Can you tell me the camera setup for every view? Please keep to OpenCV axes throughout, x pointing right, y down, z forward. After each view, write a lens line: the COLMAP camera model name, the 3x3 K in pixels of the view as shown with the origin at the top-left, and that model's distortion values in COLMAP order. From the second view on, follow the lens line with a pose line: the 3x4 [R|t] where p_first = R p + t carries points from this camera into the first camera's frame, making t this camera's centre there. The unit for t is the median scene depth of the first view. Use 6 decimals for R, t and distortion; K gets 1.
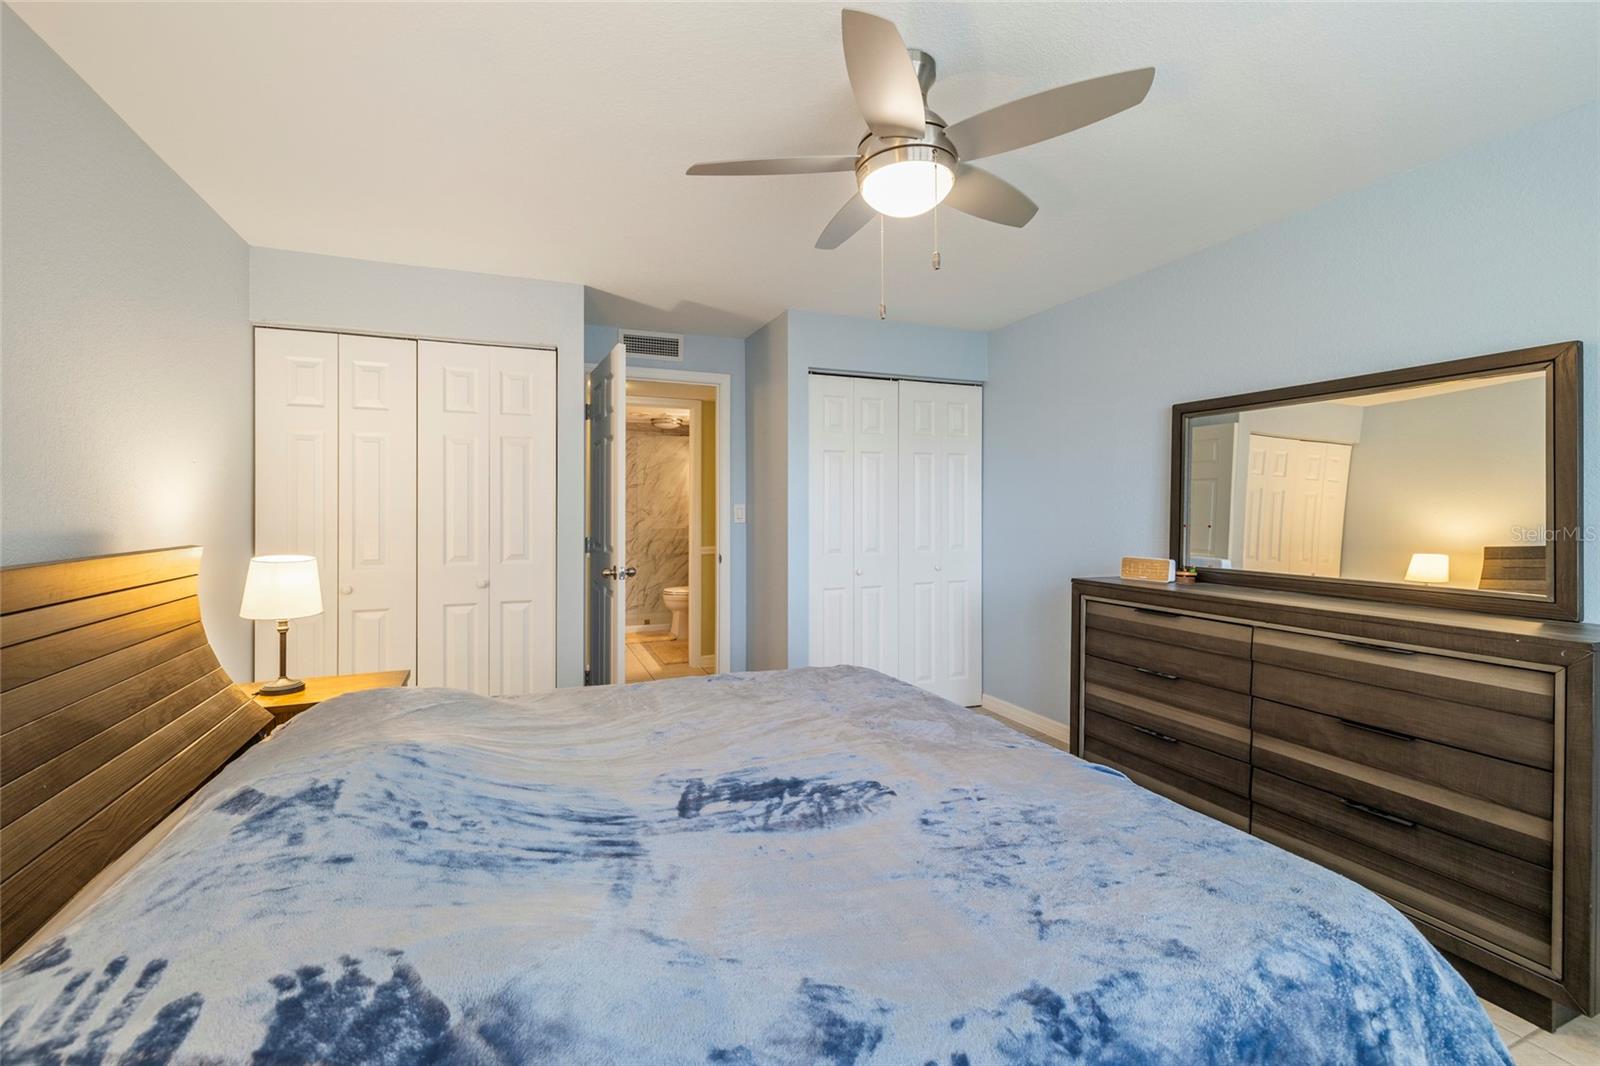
lens RADIAL K [[669.4, 0, 795.0], [0, 669.4, 497.5], [0, 0, 1]] dist [0.001718, -0.000319]
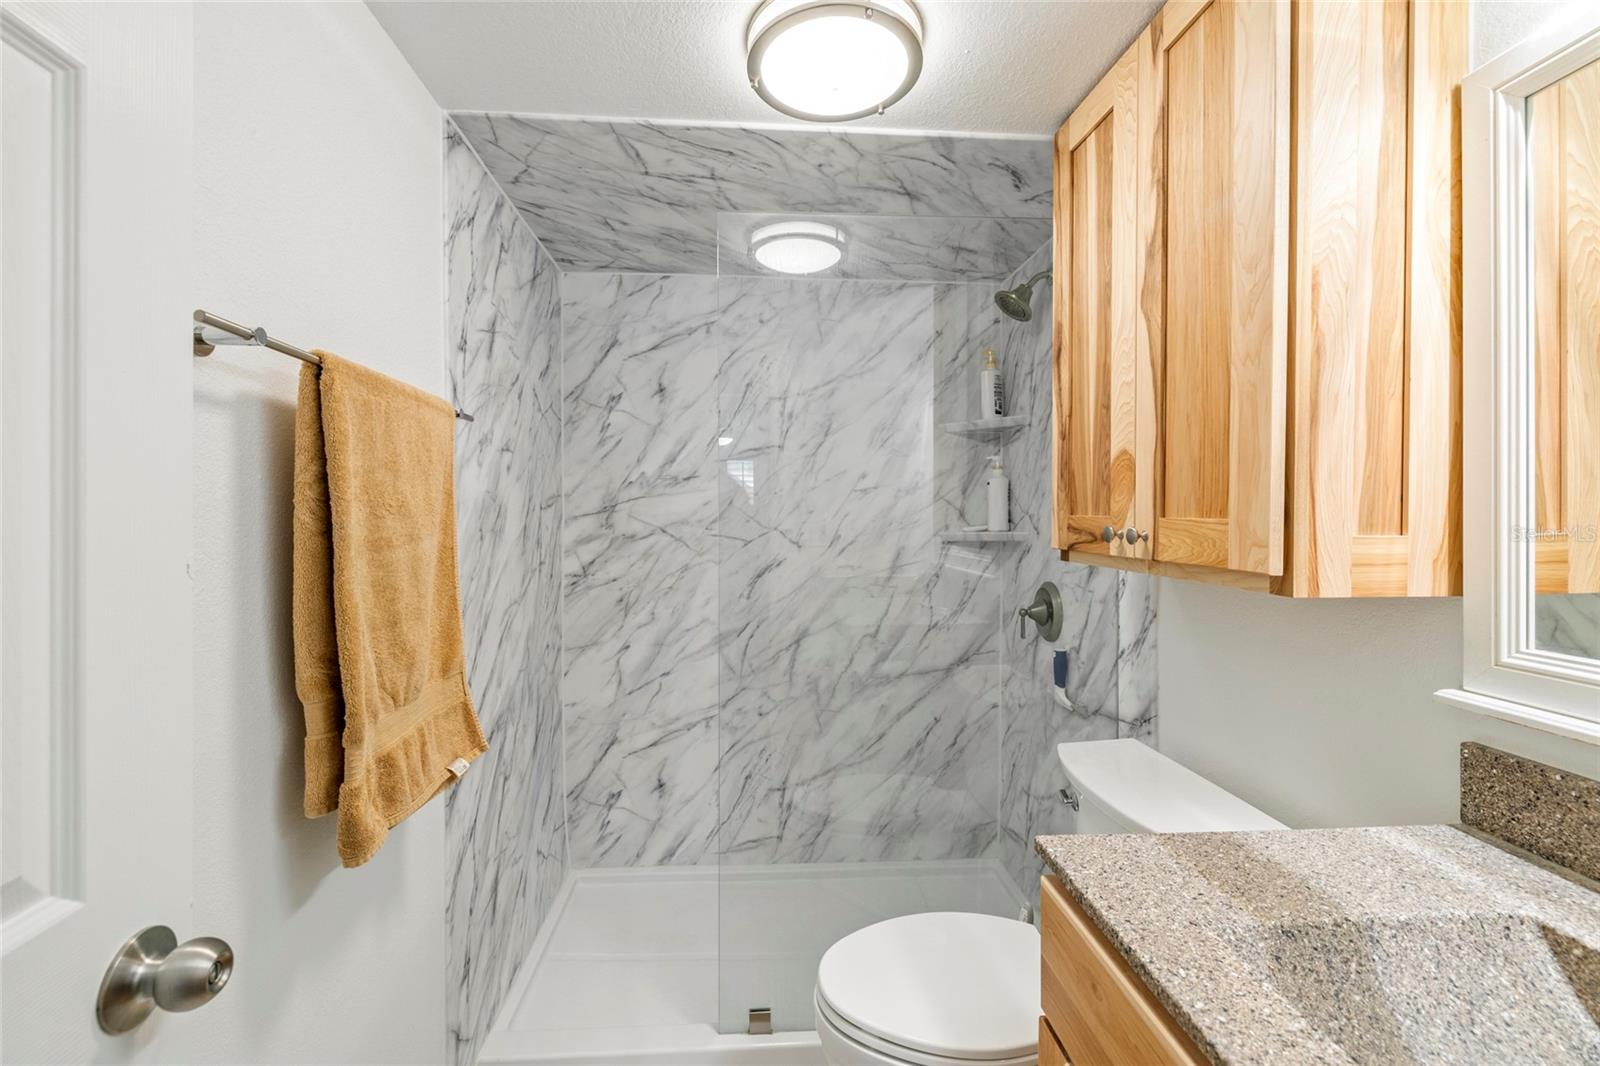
lens RADIAL K [[669.4, 0, 795.0], [0, 669.4, 497.5], [0, 0, 1]] dist [0.001718, -0.000319]
pose [[0.947808, -0.002906, -0.318830, -0.119729], [0.002129, 0.999994, -0.002785, 0.003621], [0.318836, 0.001961, 0.947808, 0.701602]]
